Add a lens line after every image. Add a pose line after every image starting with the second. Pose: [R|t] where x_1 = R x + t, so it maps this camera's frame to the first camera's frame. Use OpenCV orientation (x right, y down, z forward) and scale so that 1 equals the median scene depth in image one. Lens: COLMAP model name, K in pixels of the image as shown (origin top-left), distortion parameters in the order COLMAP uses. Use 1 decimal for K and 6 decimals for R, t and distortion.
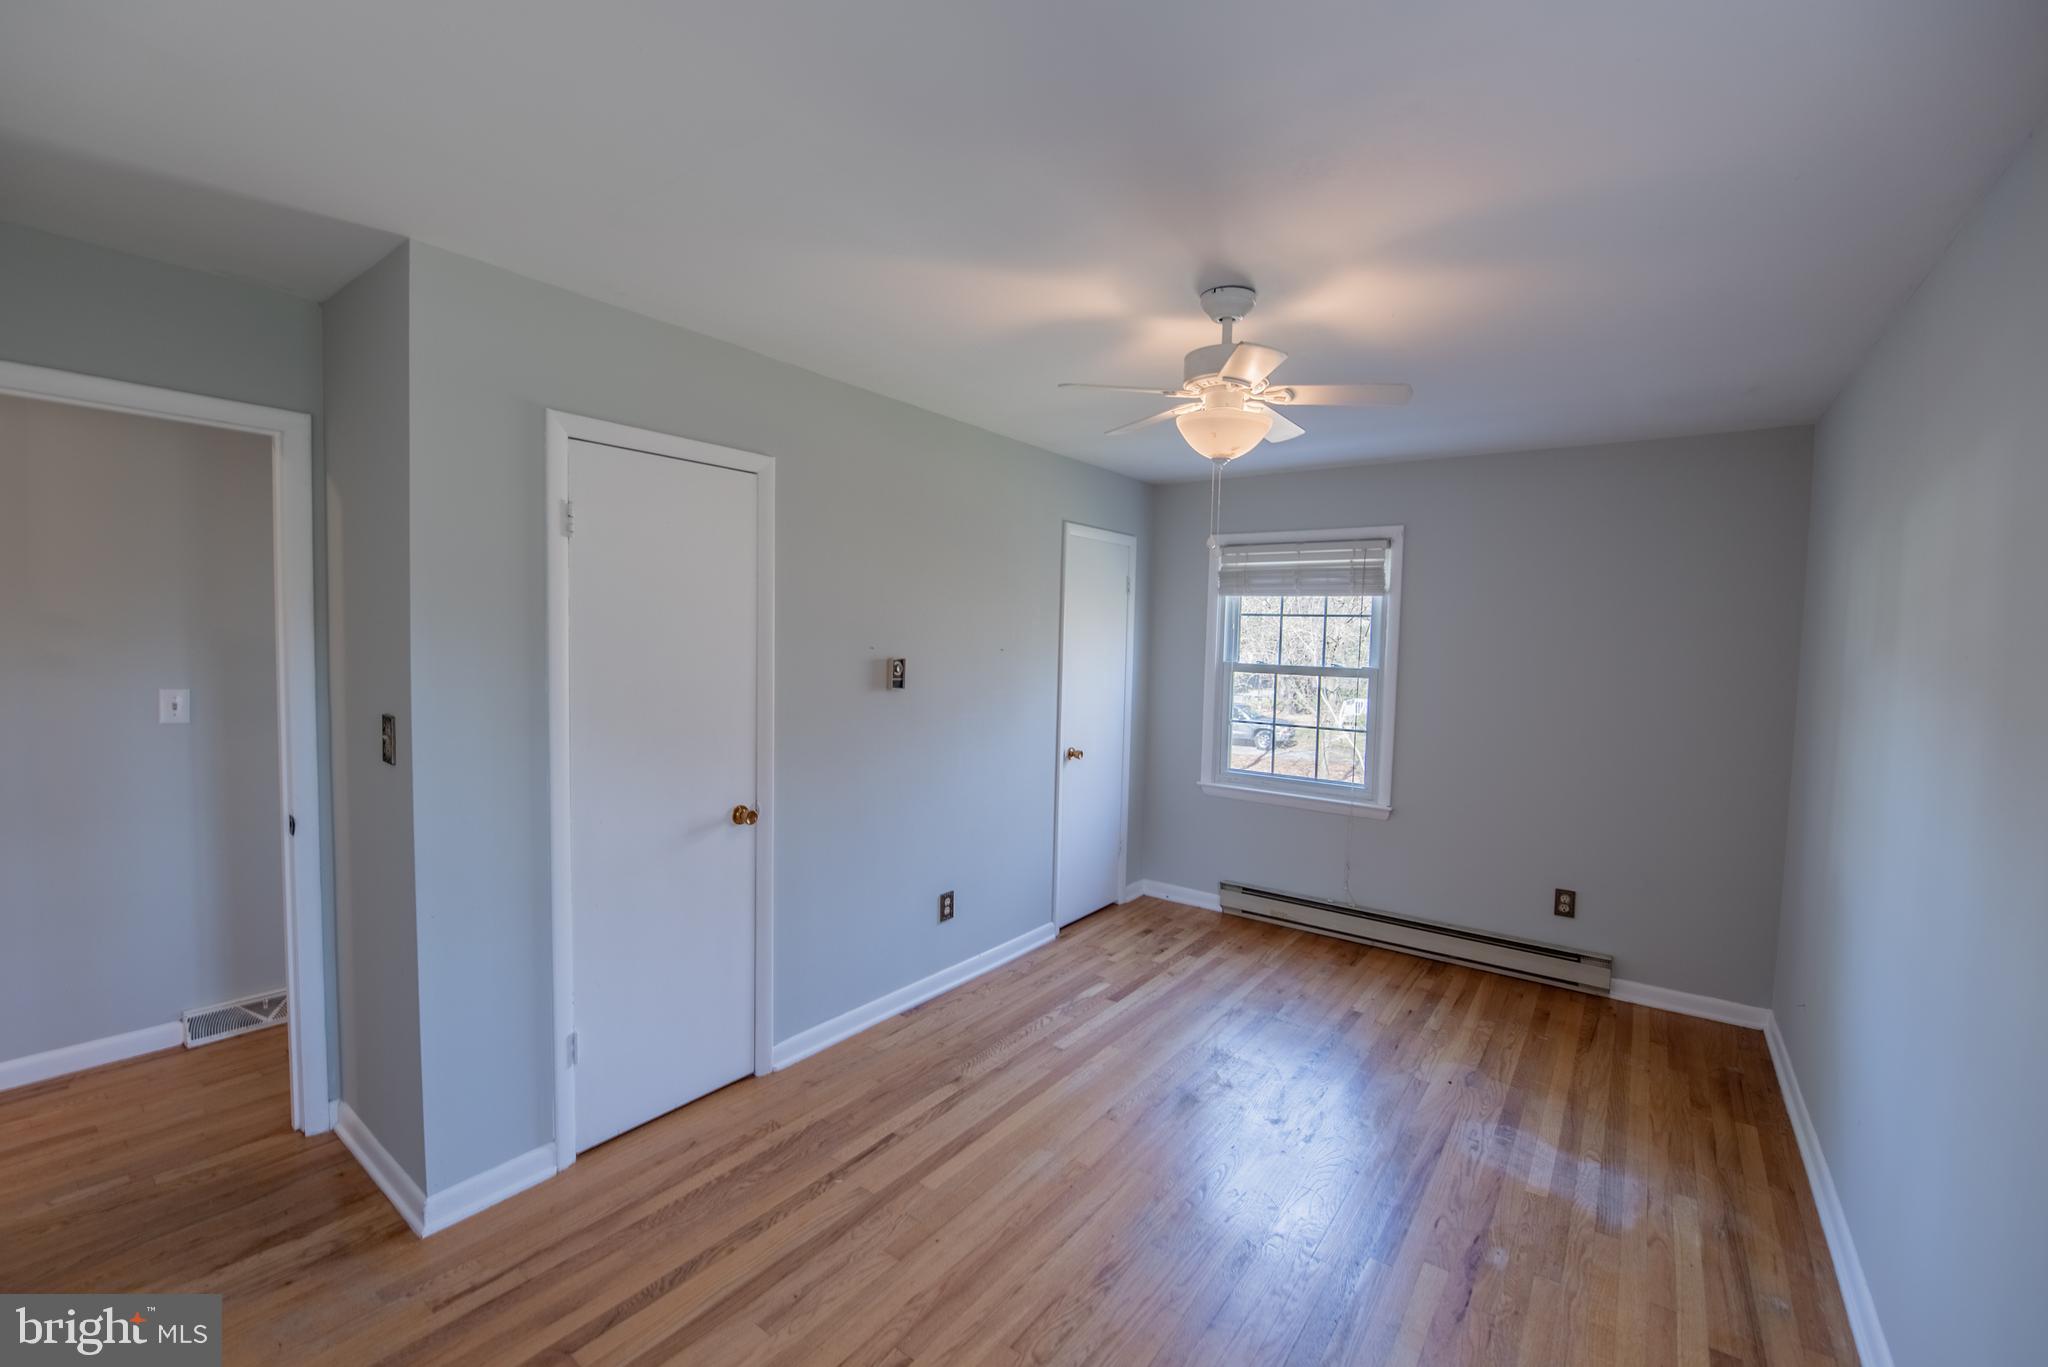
lens RADIAL K [[855.9, 0, 1024.0], [0, 855.9, 683.5], [0, 0, 1]] dist [-0.019283, -0.000154]
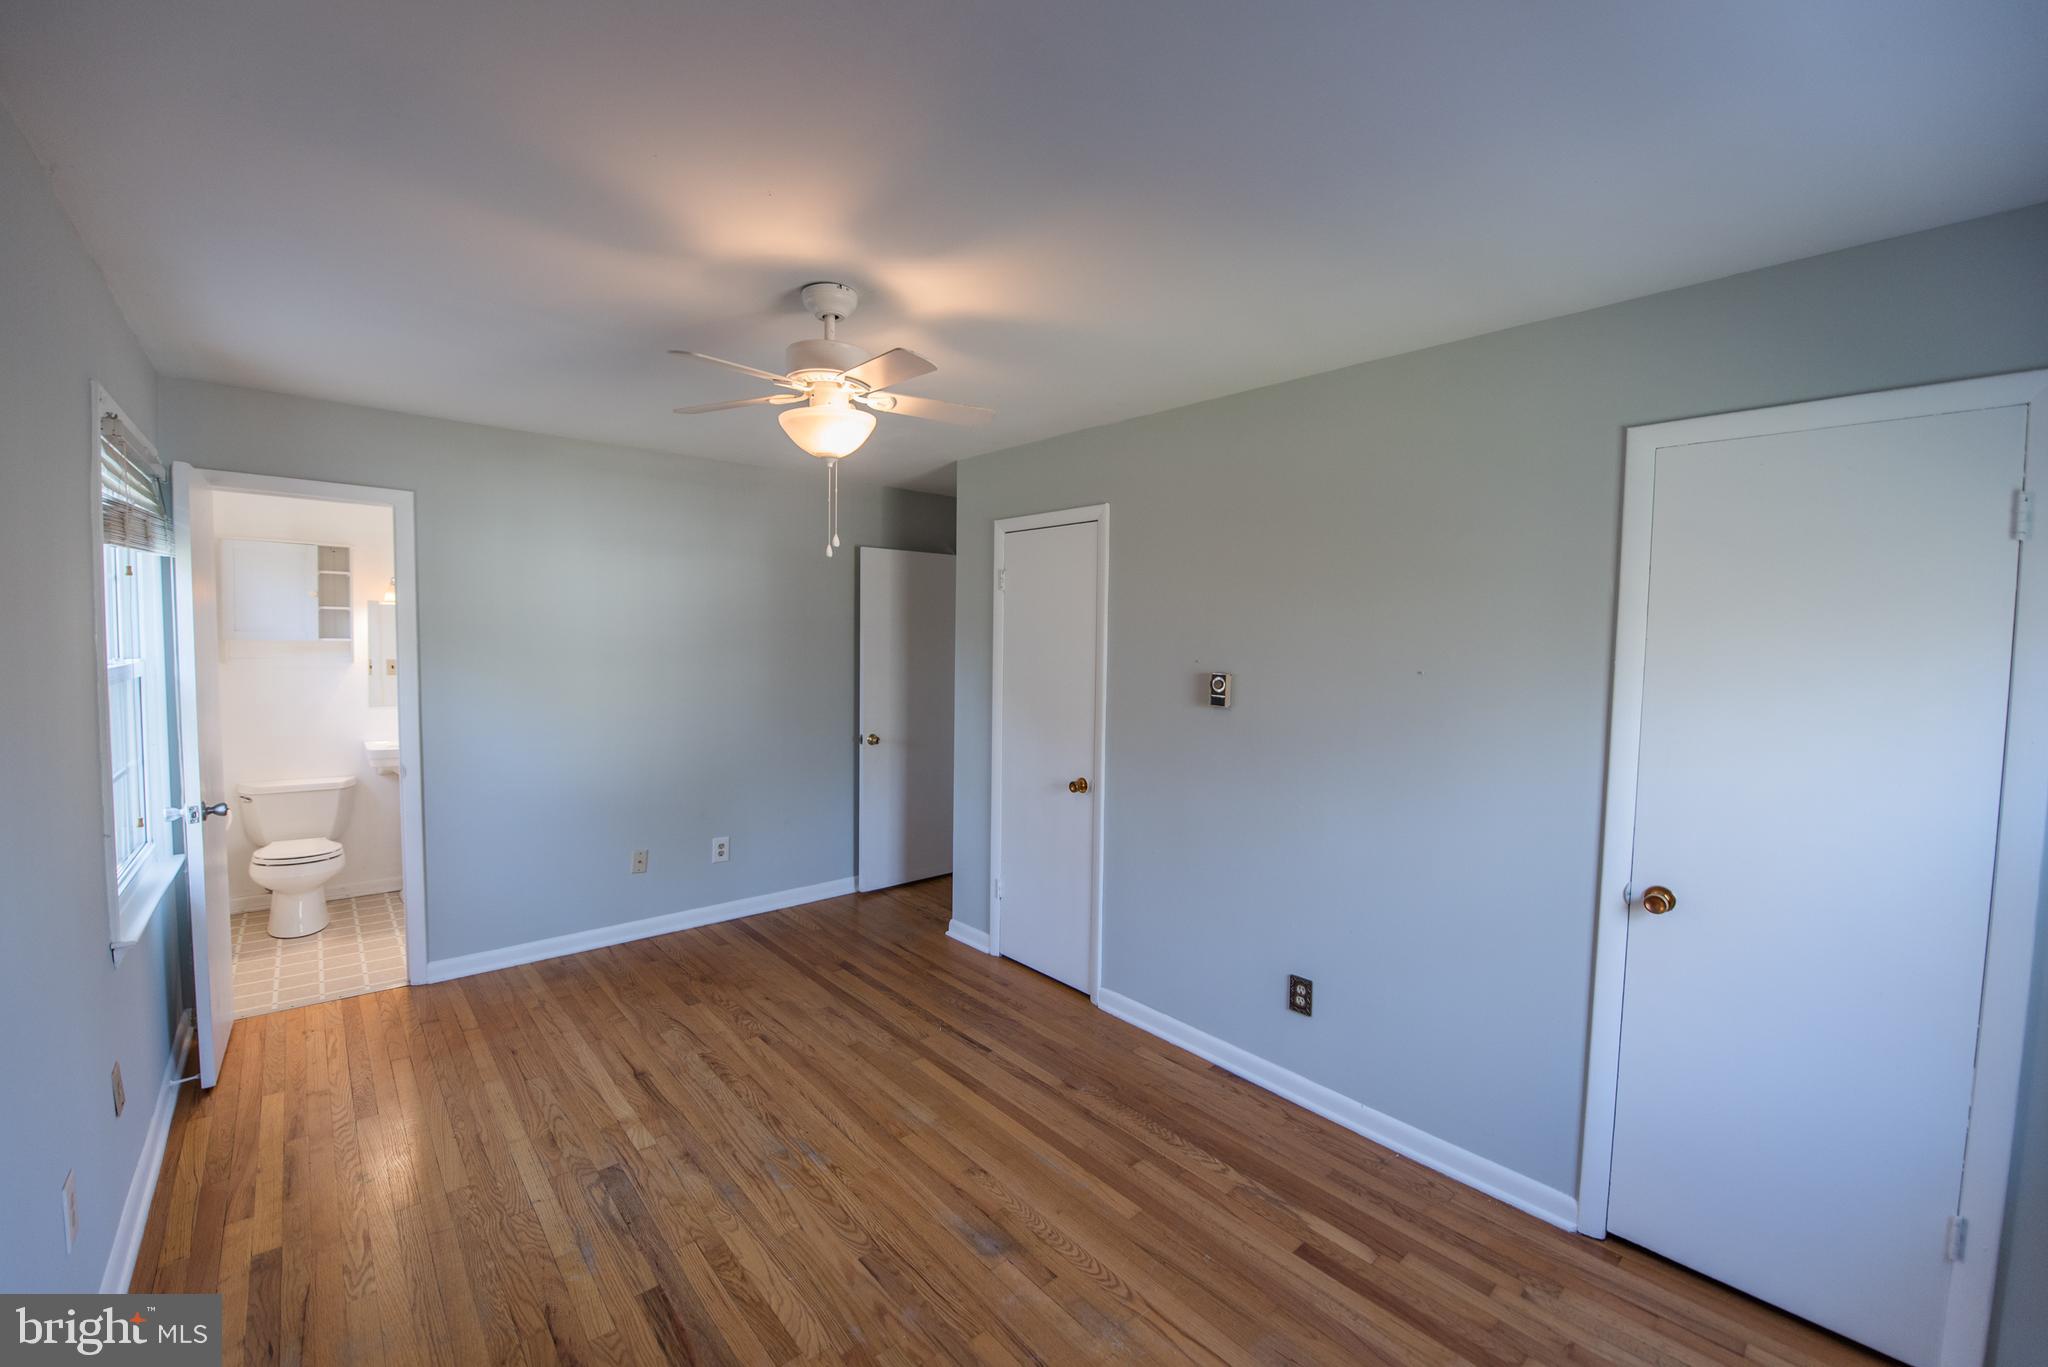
lens RADIAL K [[819.4, 0, 1024.0], [0, 819.4, 683.5], [0, 0, 1]] dist [-0.017490, -0.000001]
pose [[-0.212996, 0.024972, -0.976734, 0.661882], [-0.079491, 0.995916, 0.042797, -0.034748], [0.973814, 0.086757, -0.210141, 0.852086]]
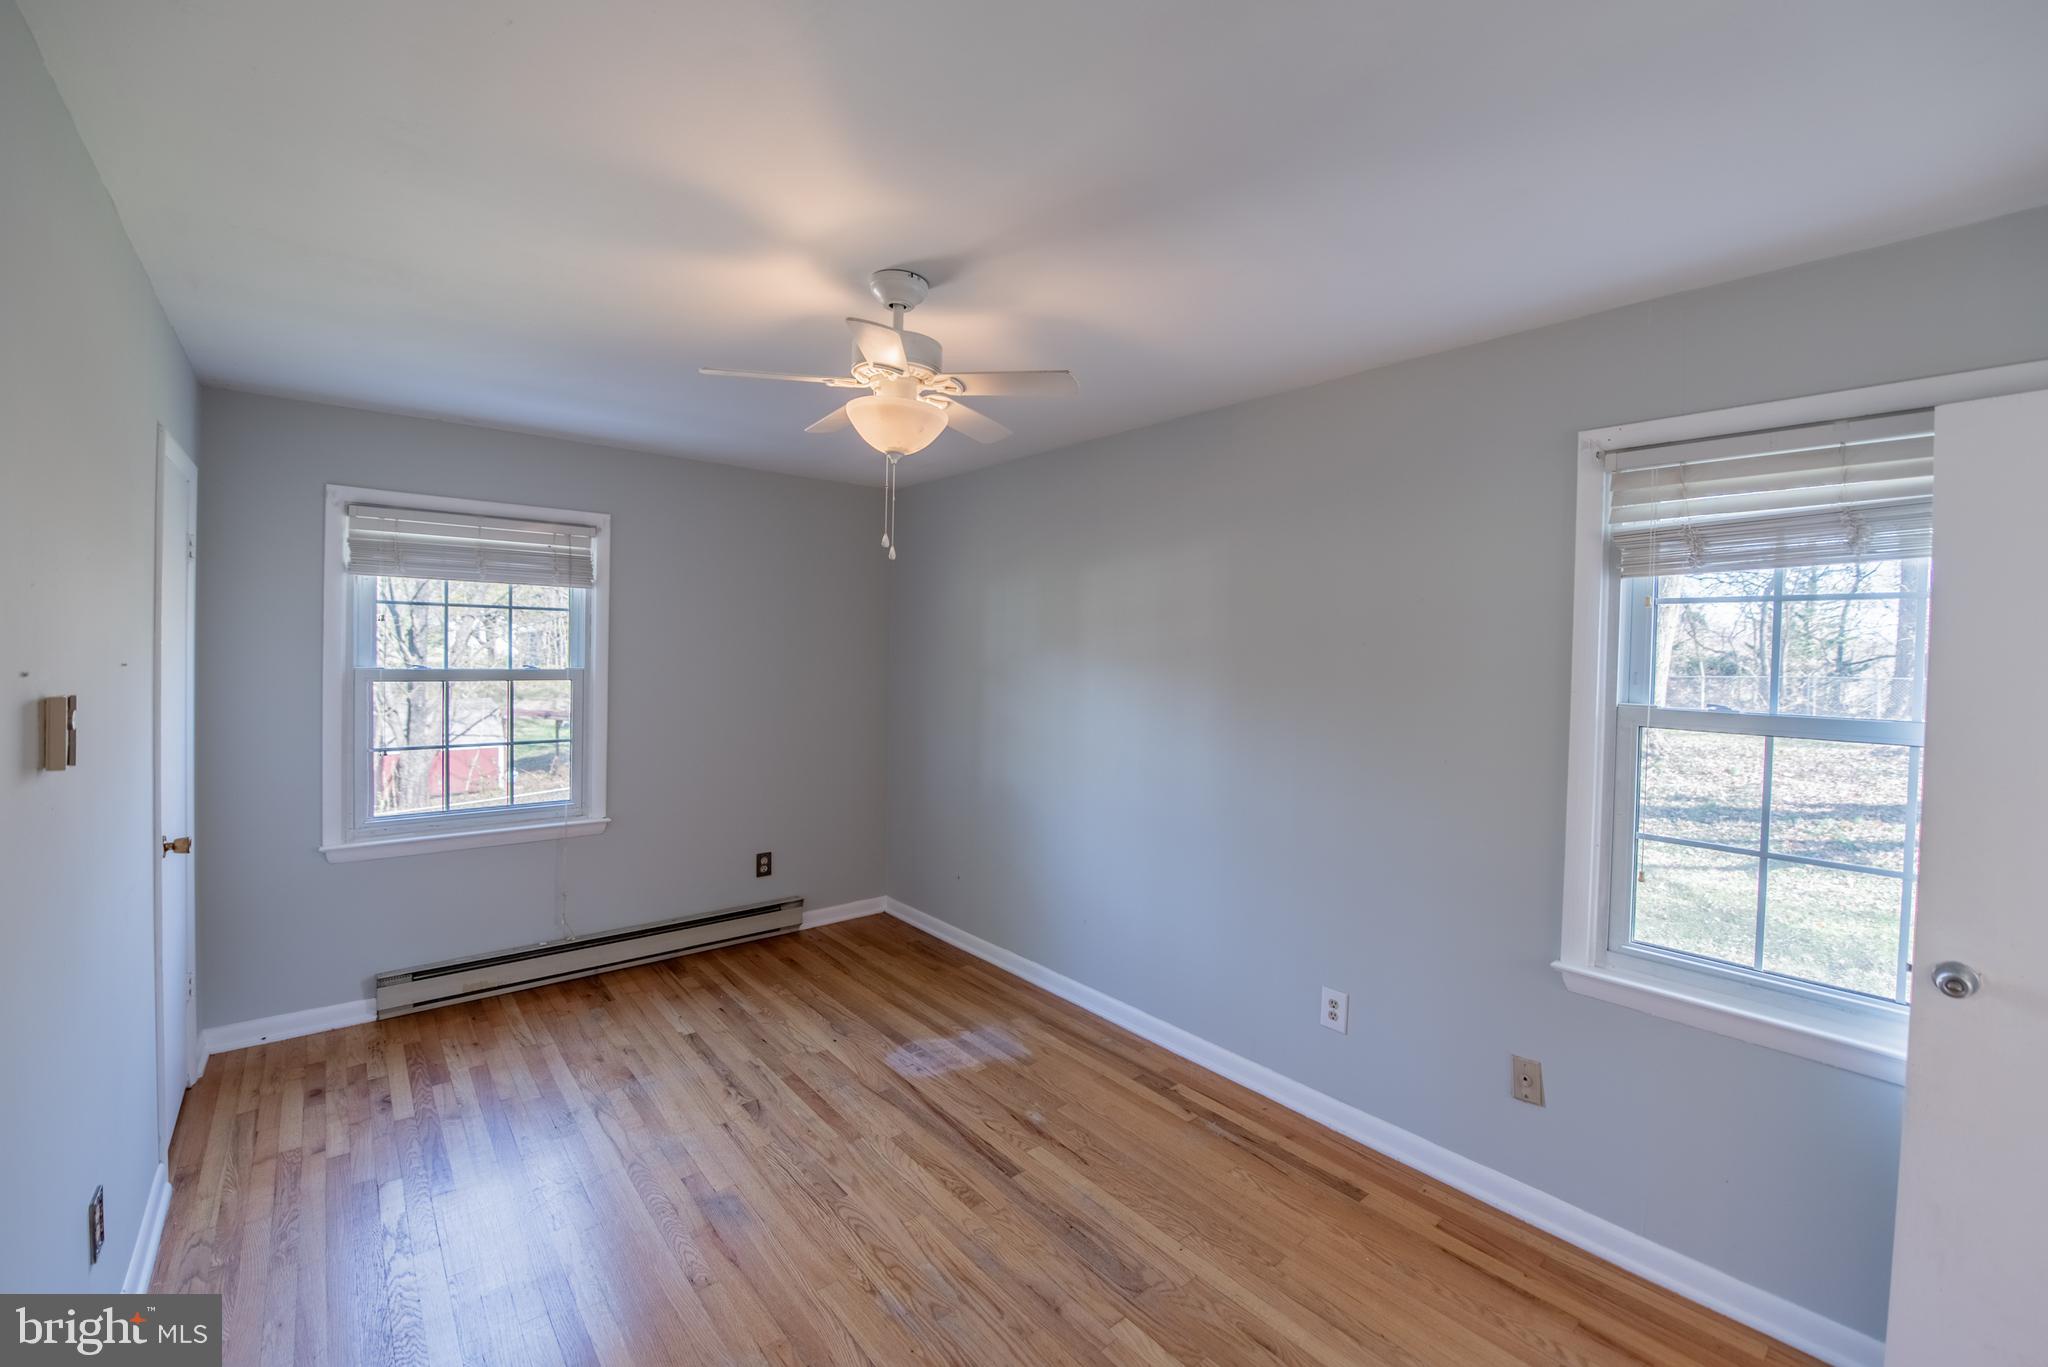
lens RADIAL K [[826.0, 0, 1026.2], [0, 826.0, 668.0], [0, 0, 1]] dist [-0.019444, -0.000266]
pose [[0.234210, -0.043018, 0.971234, -0.360565], [0.042231, 0.998528, 0.034043, -0.031576], [-0.971268, 0.033043, 0.235681, 0.385718]]
